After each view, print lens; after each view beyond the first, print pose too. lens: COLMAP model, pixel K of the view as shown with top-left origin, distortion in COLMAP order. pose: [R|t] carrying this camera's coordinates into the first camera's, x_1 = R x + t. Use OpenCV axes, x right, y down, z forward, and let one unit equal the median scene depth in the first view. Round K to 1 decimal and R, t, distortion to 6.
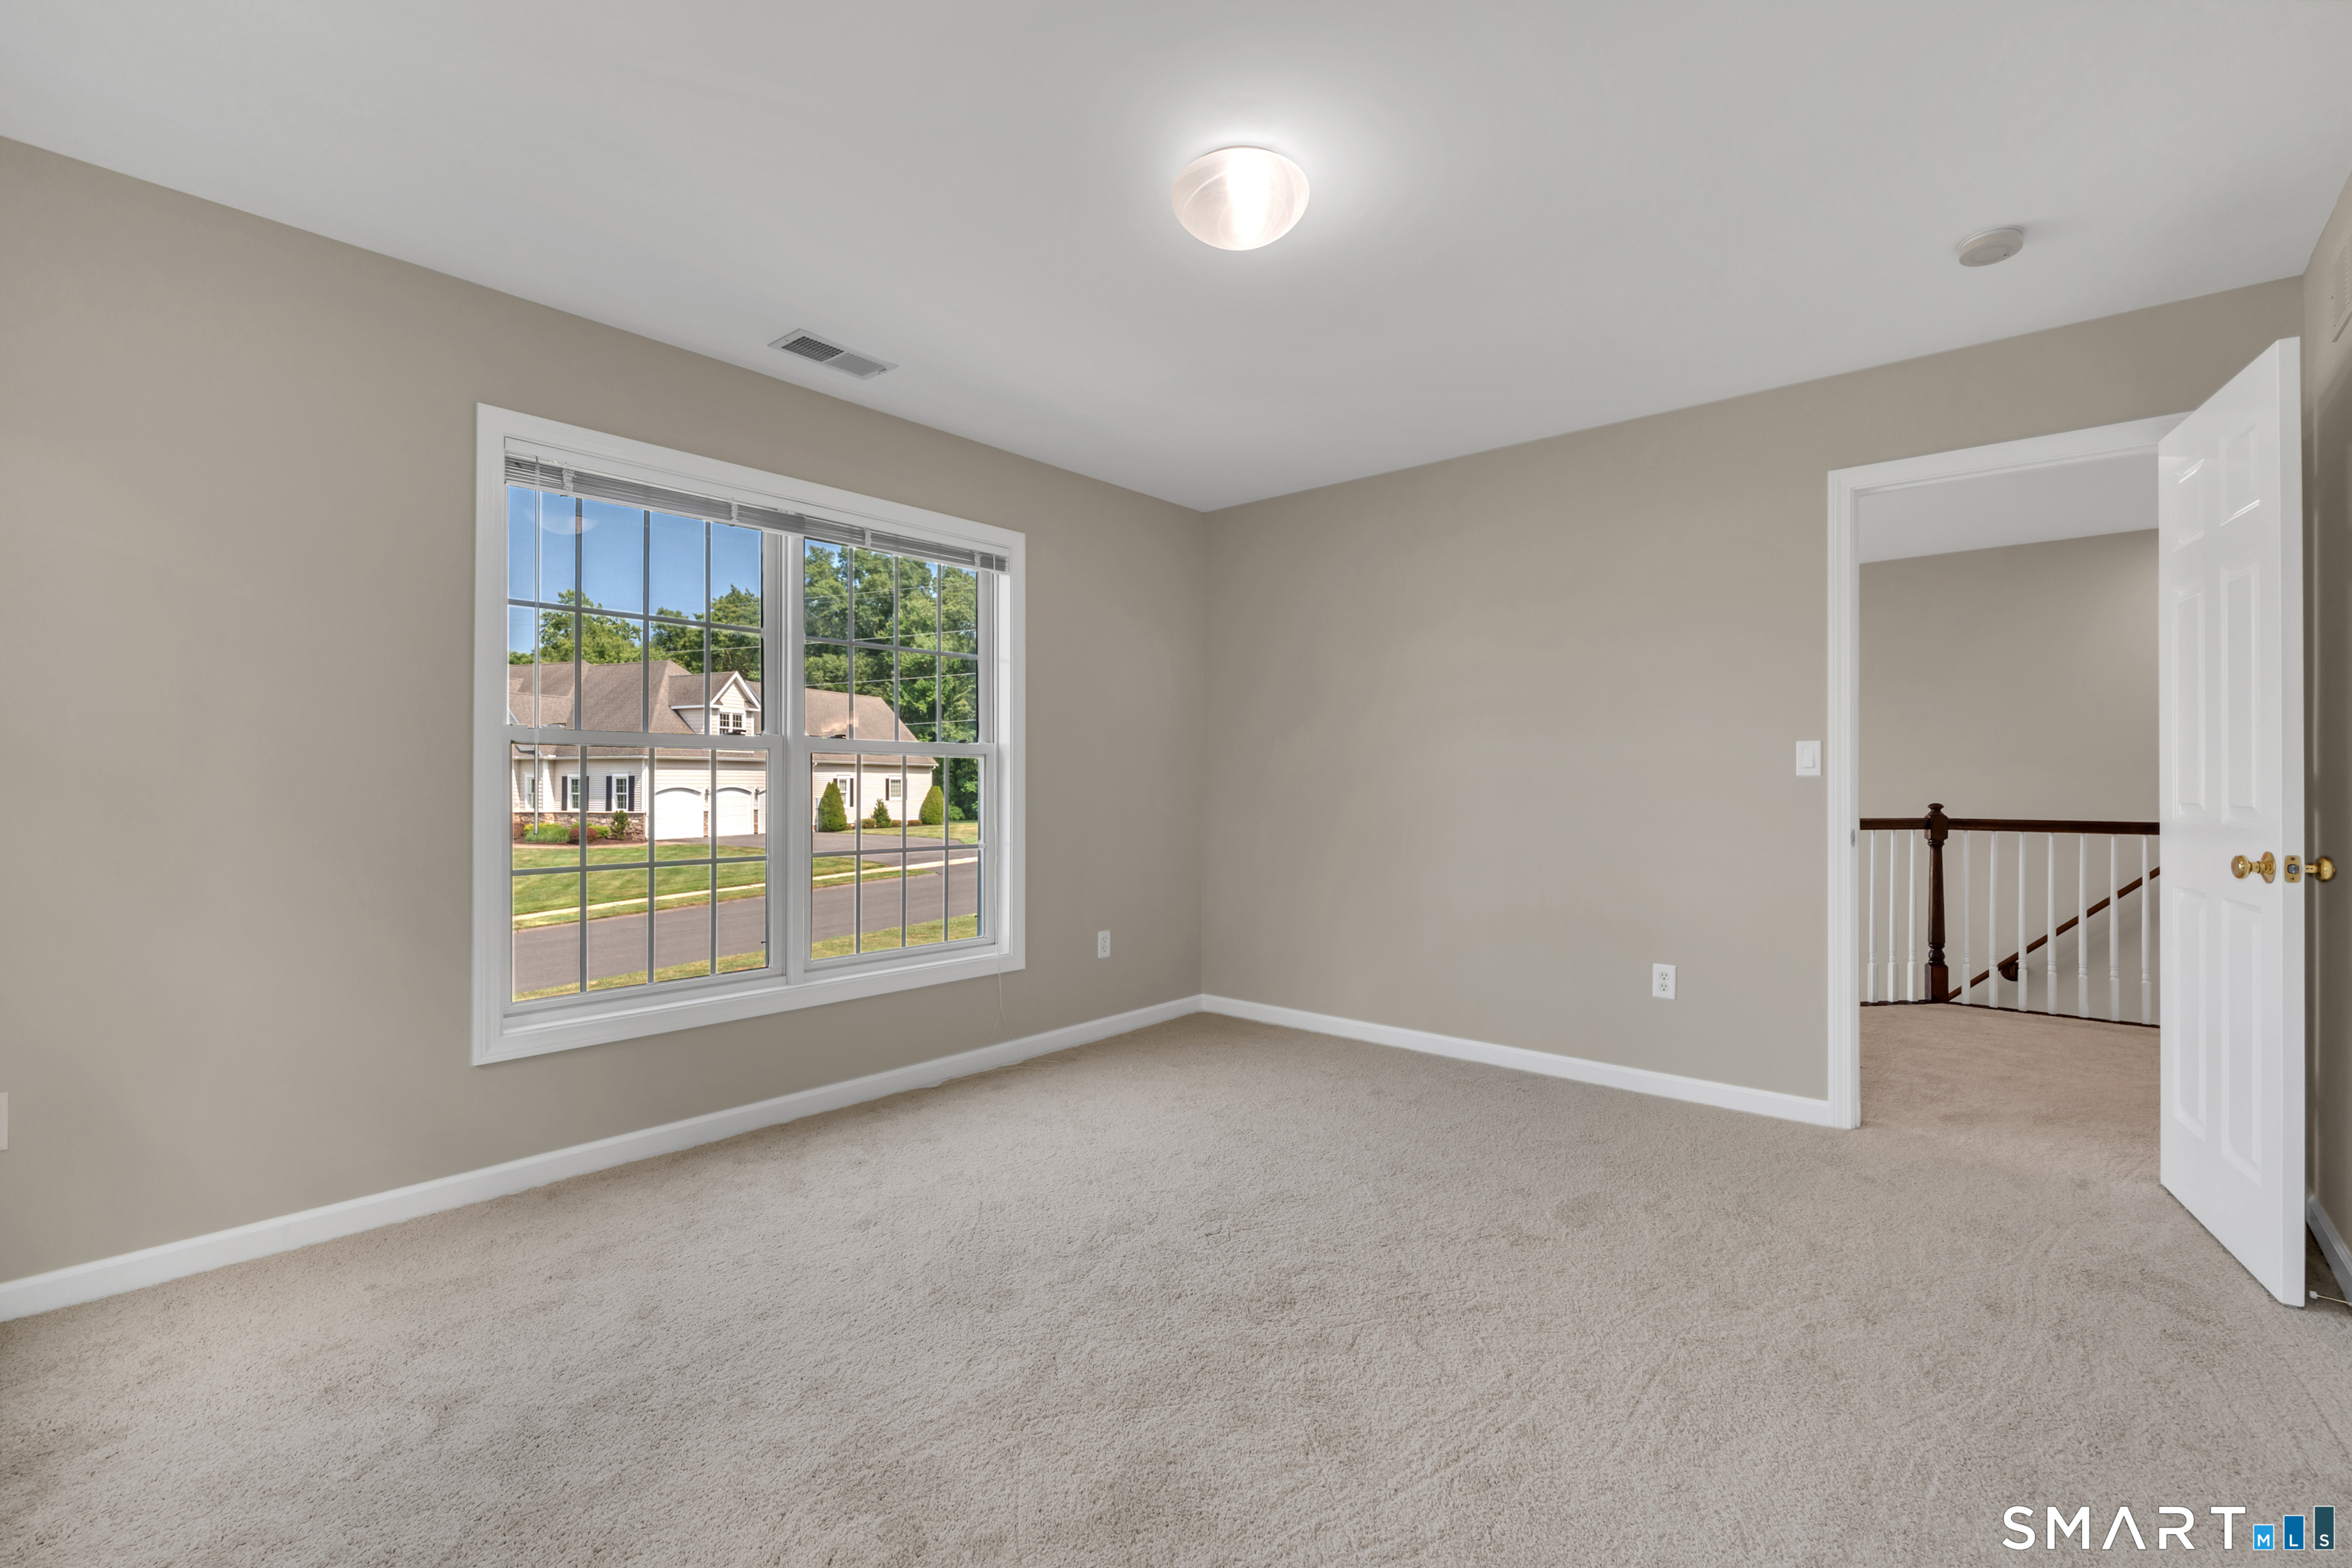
lens RADIAL K [[1037.6, 0, 1176.0], [0, 1037.6, 784.0], [0, 0, 1]] dist [-0.000725, -0.000109]
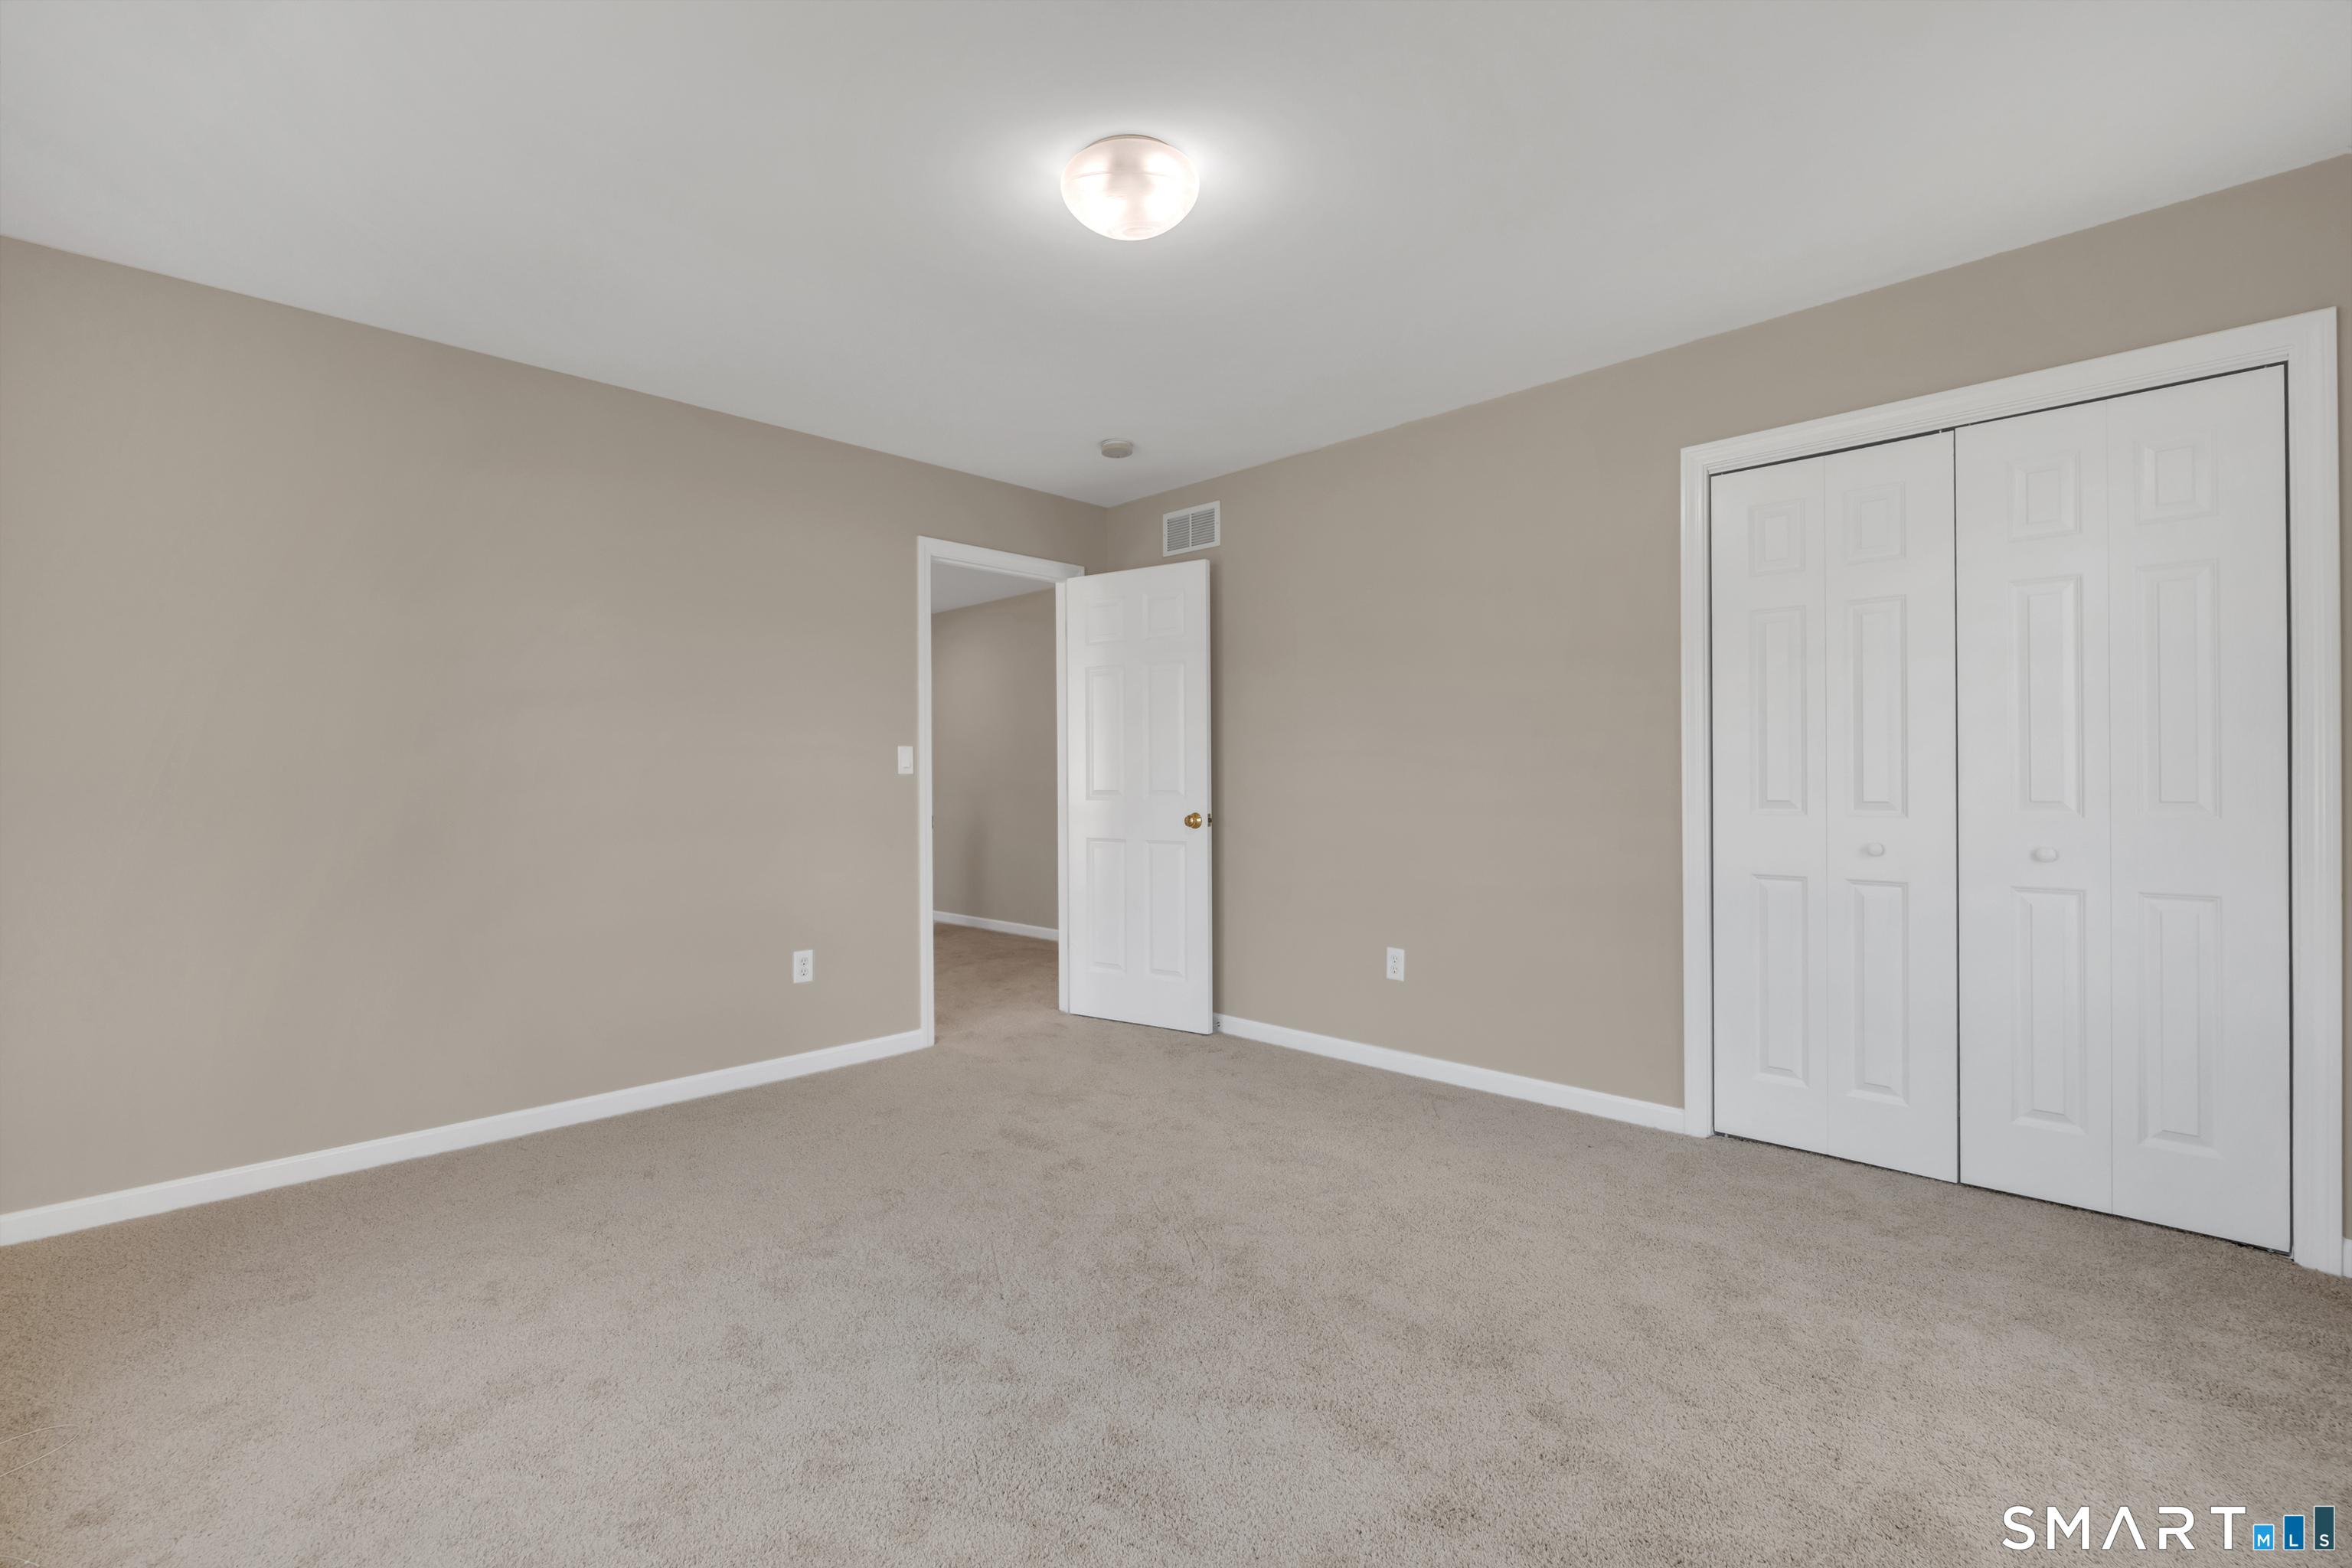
lens RADIAL K [[1037.6, 0, 1176.0], [0, 1037.6, 784.0], [0, 0, 1]] dist [-0.000725, -0.000109]
pose [[0.061762, -0.004941, 0.998079, -0.634049], [0.006844, 0.999966, 0.004527, 0.000304], [-0.998067, 0.006551, 0.061794, 0.612718]]
